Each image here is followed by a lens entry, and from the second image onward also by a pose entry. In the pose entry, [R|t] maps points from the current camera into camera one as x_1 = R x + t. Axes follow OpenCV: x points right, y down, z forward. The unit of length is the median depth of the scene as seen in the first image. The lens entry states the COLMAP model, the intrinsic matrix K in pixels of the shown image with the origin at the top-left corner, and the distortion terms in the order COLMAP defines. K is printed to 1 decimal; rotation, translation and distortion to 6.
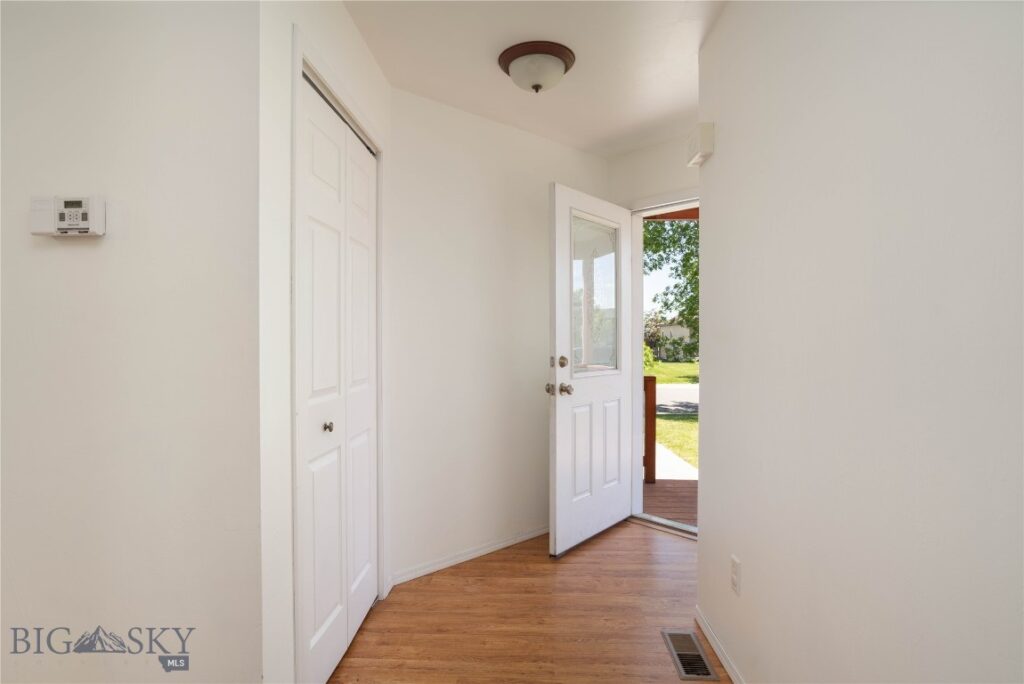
lens RADIAL K [[555.9, 0, 511.7], [0, 555.9, 340.8], [0, 0, 1]] dist [0.000311, 0.000012]
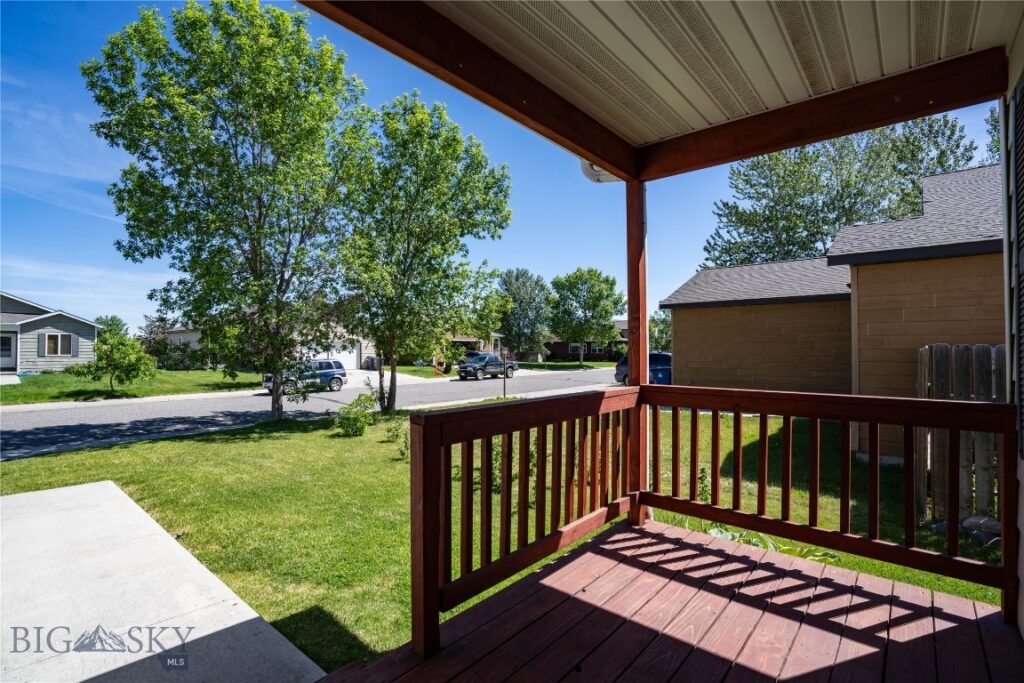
lens RADIAL K [[470.6, 0, 511.6], [0, 470.6, 340.8], [0, 0, 1]] dist [-0.039331, 0.011377]
pose [[0.623894, 0.017357, 0.781316, 0.063869], [-0.004596, 0.999818, -0.018541, 0.001858], [-0.781495, 0.007976, 0.623860, 0.176224]]
